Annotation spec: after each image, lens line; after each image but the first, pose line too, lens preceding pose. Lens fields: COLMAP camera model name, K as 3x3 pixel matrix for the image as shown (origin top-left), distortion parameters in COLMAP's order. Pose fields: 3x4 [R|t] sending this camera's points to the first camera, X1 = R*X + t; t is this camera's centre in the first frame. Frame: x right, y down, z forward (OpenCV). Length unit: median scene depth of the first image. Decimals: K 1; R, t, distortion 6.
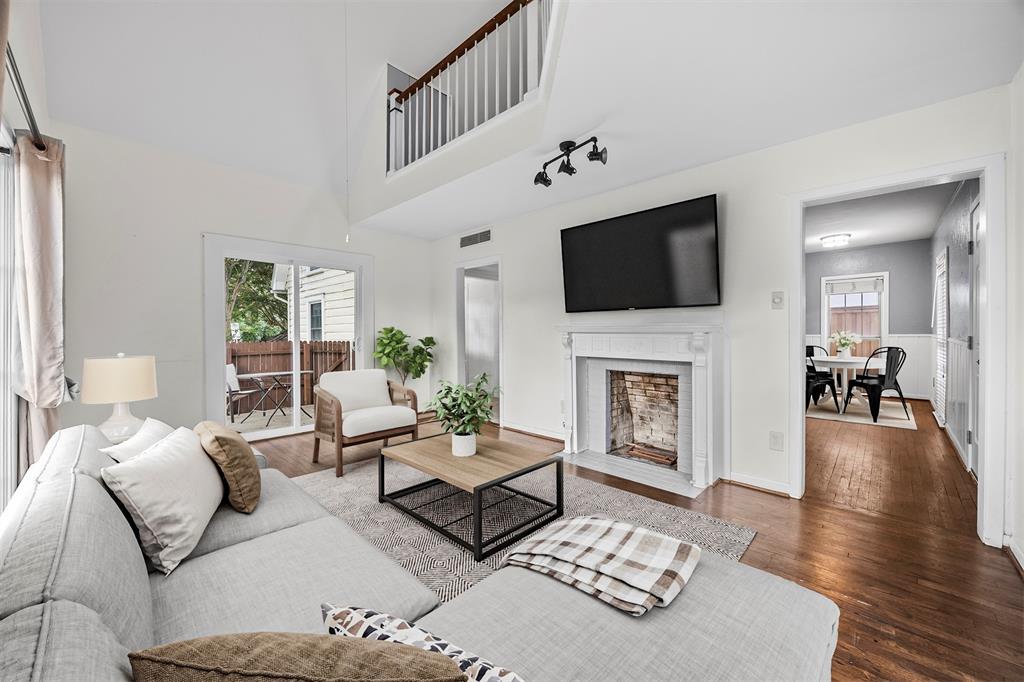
lens RADIAL K [[390.1, 0, 513.7], [0, 390.1, 332.1], [0, 0, 1]] dist [0.000755, 0.000062]
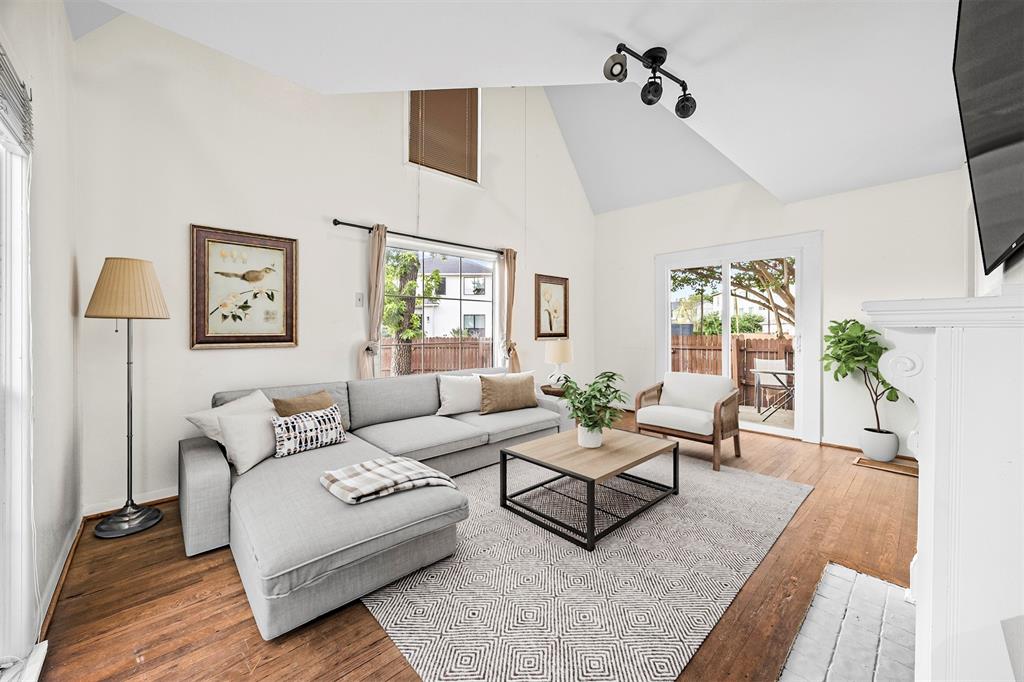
lens RADIAL K [[390.1, 0, 513.7], [0, 390.1, 332.1], [0, 0, 1]] dist [0.000755, 0.000062]
pose [[-0.049663, 0.008623, -0.998729, 0.610037], [-0.003853, 0.999954, 0.008826, 0.003567], [0.998759, 0.004286, -0.049627, 0.570750]]
